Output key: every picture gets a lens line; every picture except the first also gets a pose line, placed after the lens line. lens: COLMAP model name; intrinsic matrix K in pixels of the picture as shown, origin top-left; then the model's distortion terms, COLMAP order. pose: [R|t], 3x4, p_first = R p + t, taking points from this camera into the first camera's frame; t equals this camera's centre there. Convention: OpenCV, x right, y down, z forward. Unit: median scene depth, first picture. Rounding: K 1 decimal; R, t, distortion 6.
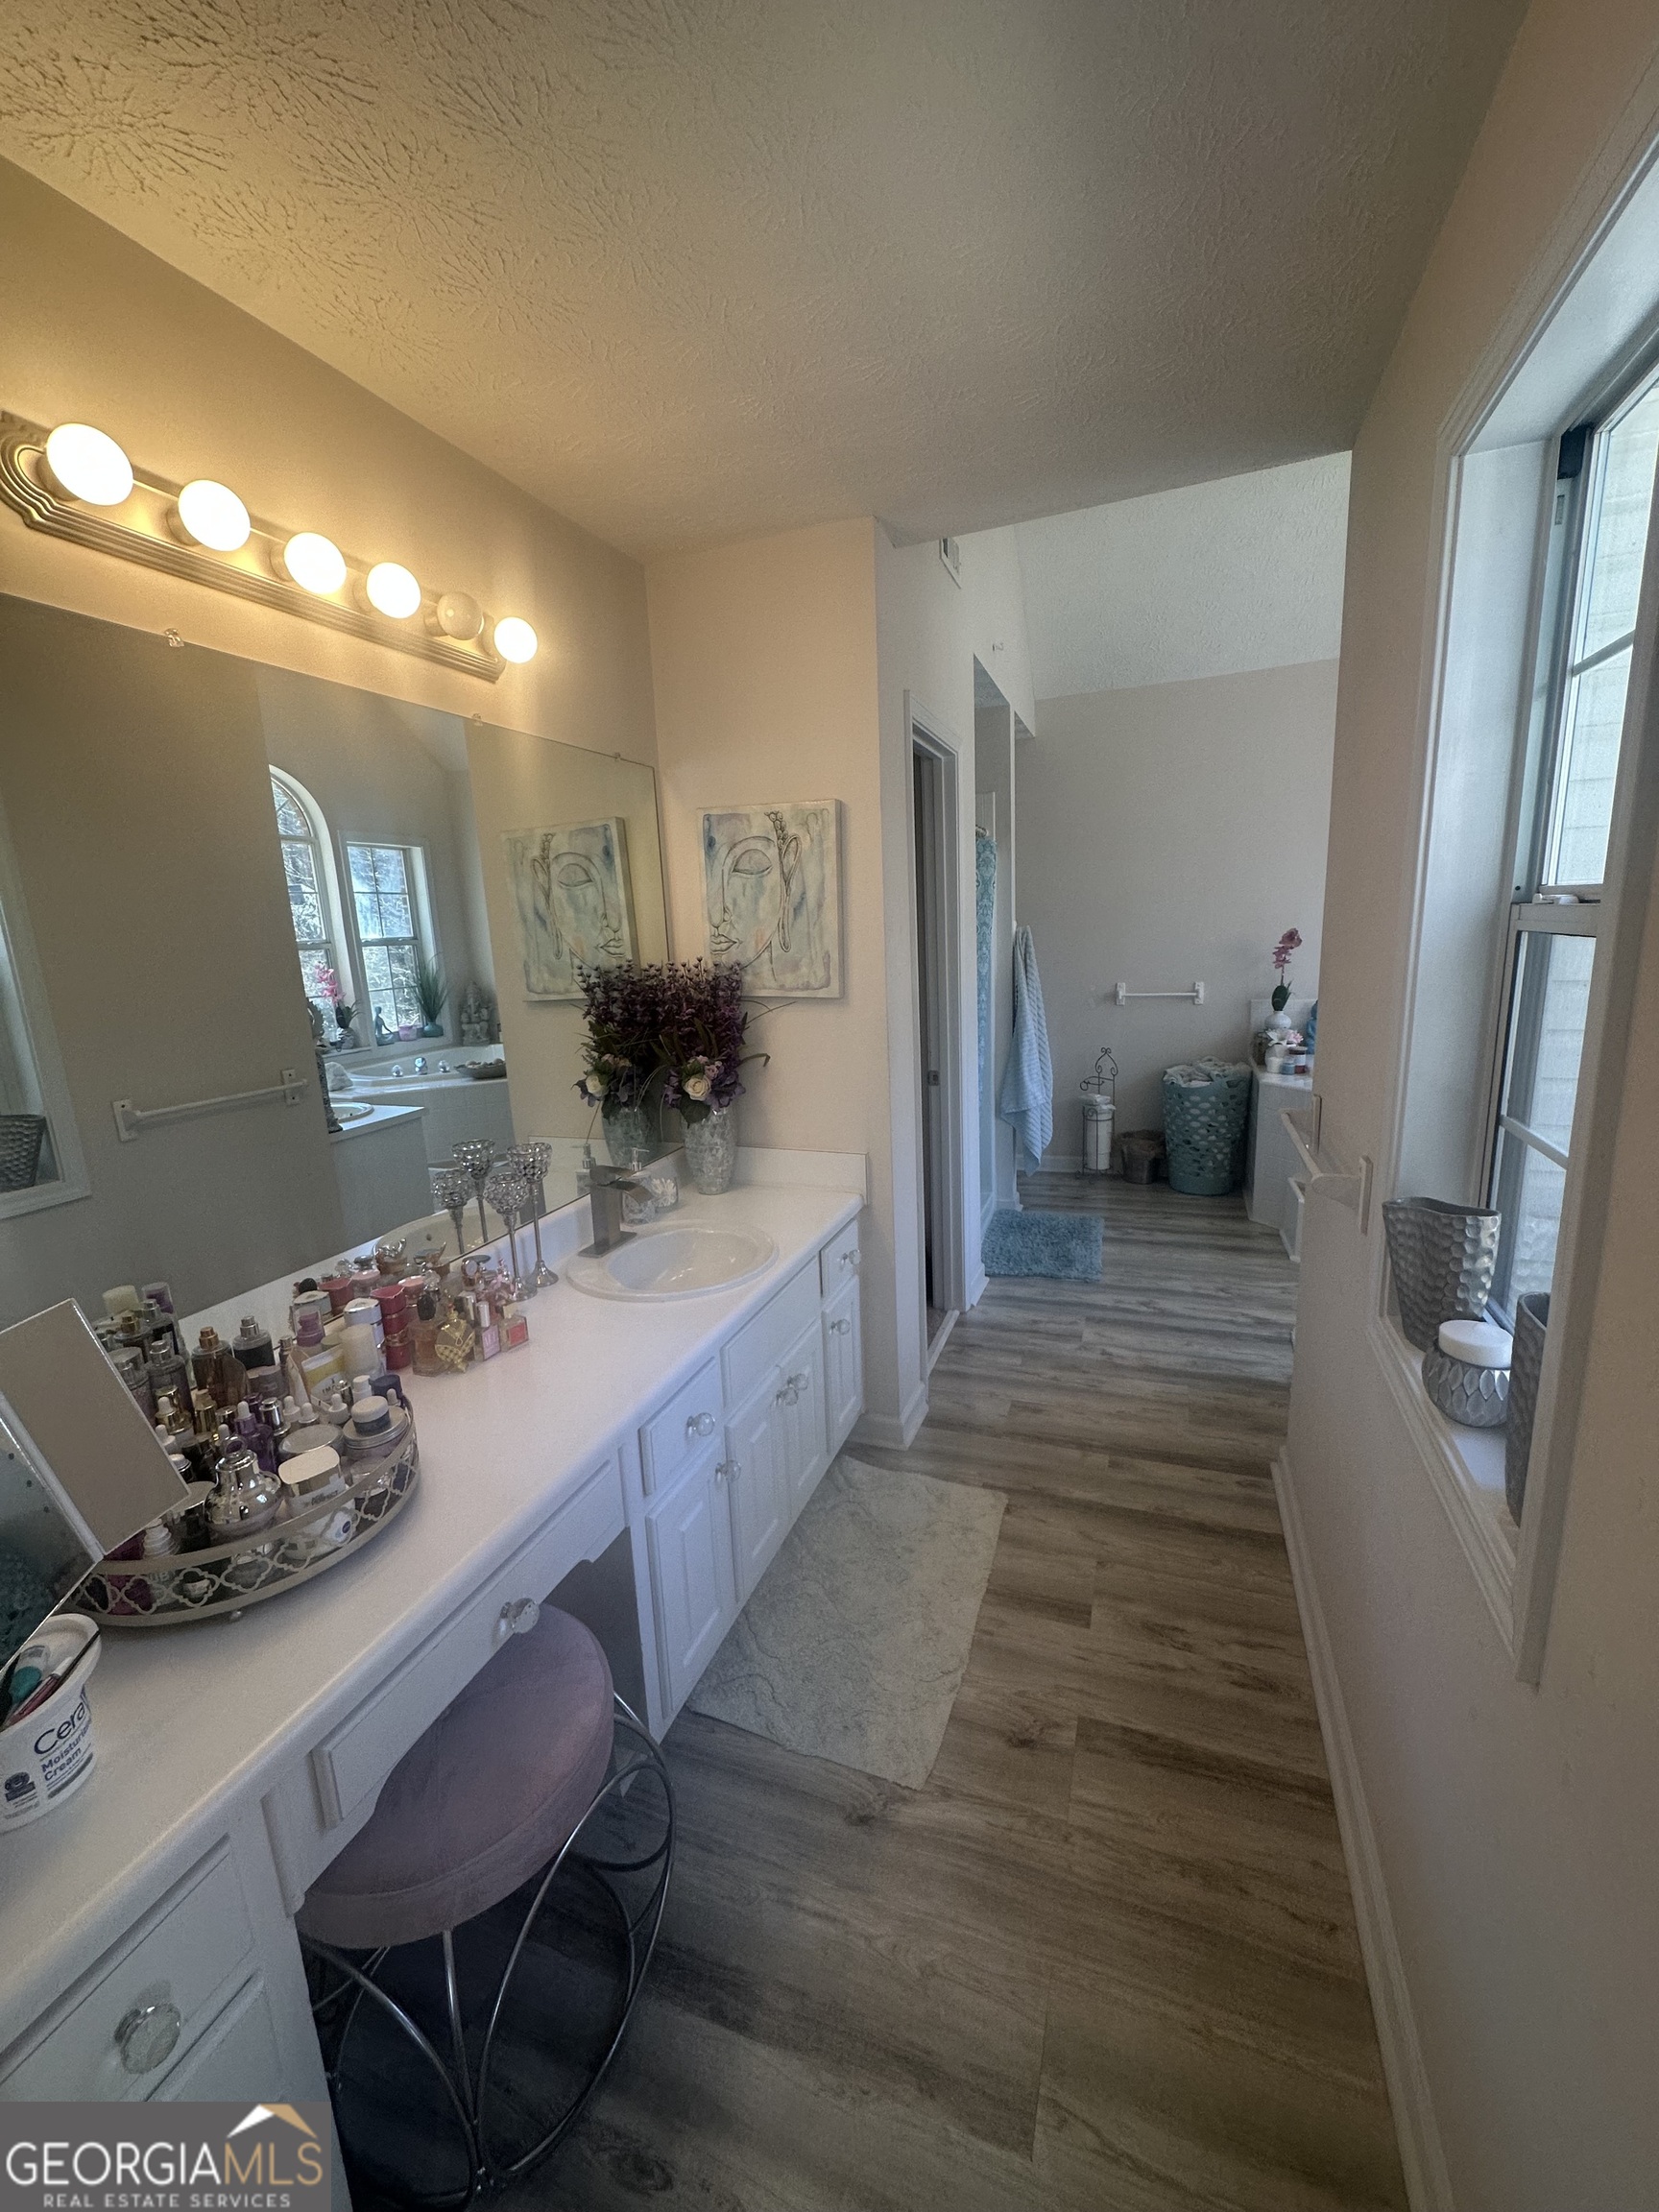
lens RADIAL K [[883.1, 0, 828.1], [0, 883.1, 1095.2], [0, 0, 1]] dist [-0.002955, 0.000788]
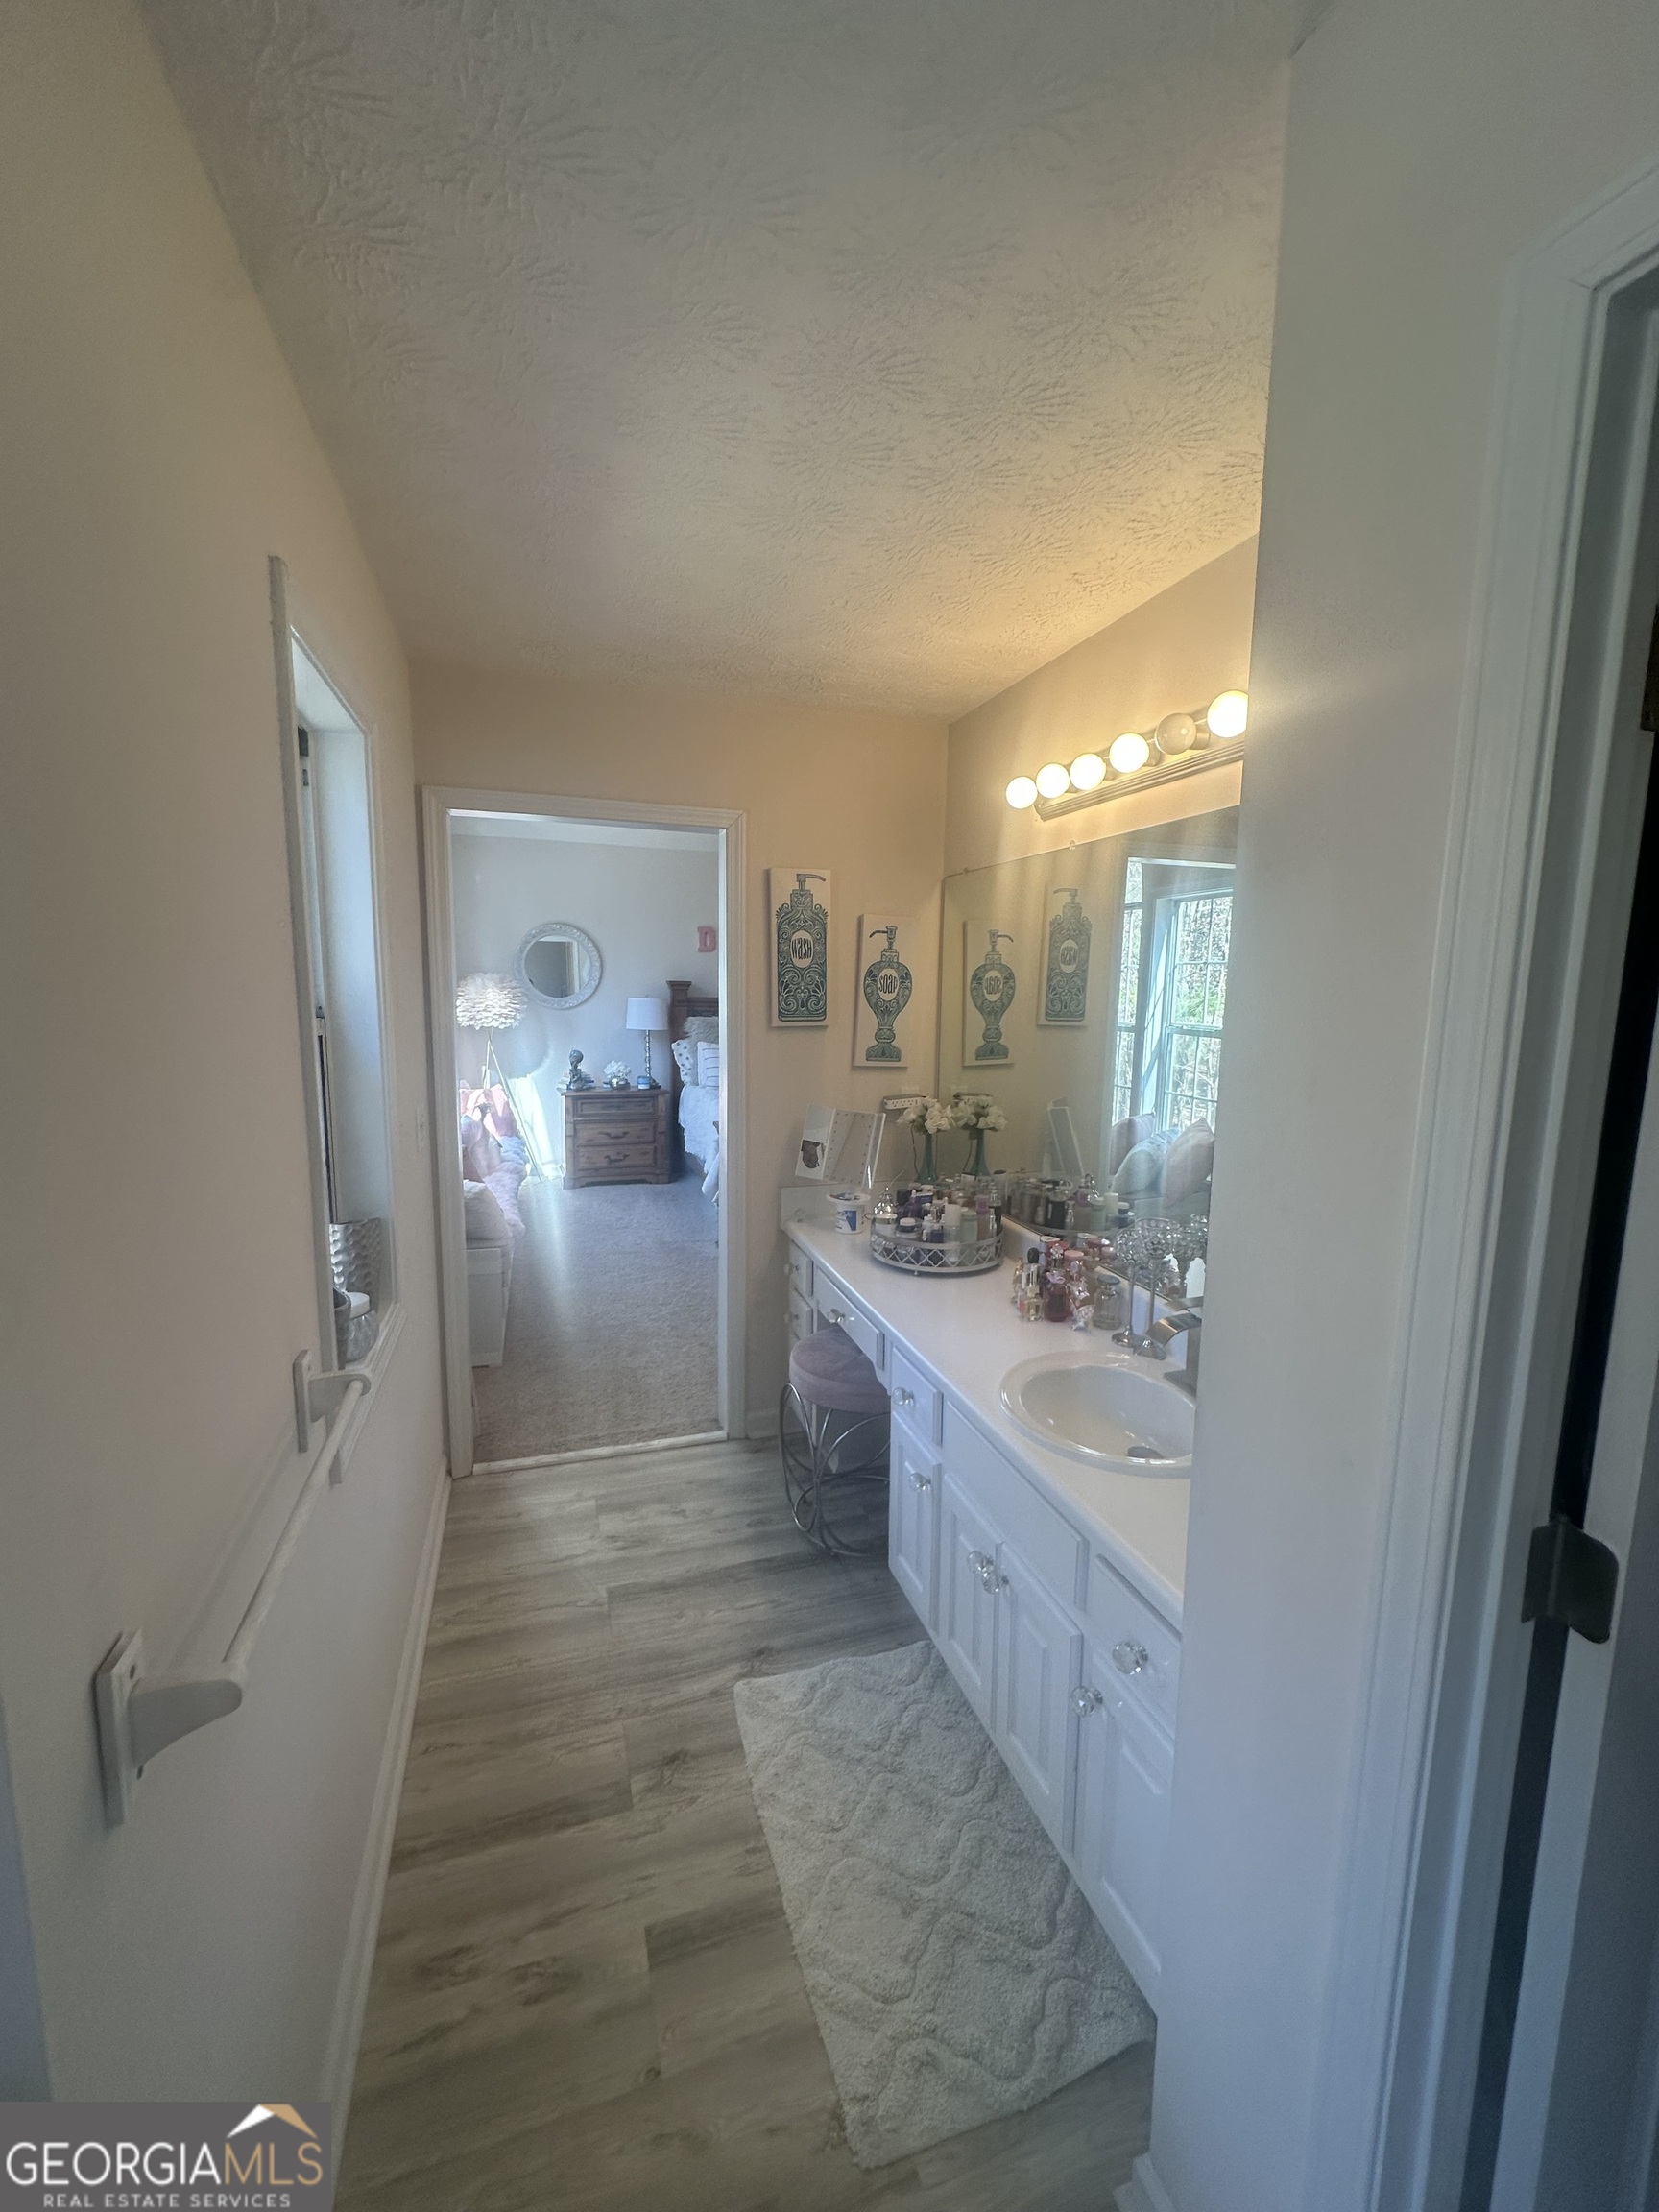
lens RADIAL K [[883.1, 0, 830.8], [0, 883.1, 1108.5], [0, 0, 1]] dist [-0.002955, 0.000788]
pose [[-0.780906, 0.118507, -0.613304, 0.685106], [-0.104901, 0.943015, 0.315784, -0.423178], [0.615777, 0.310934, -0.723974, 1.761175]]
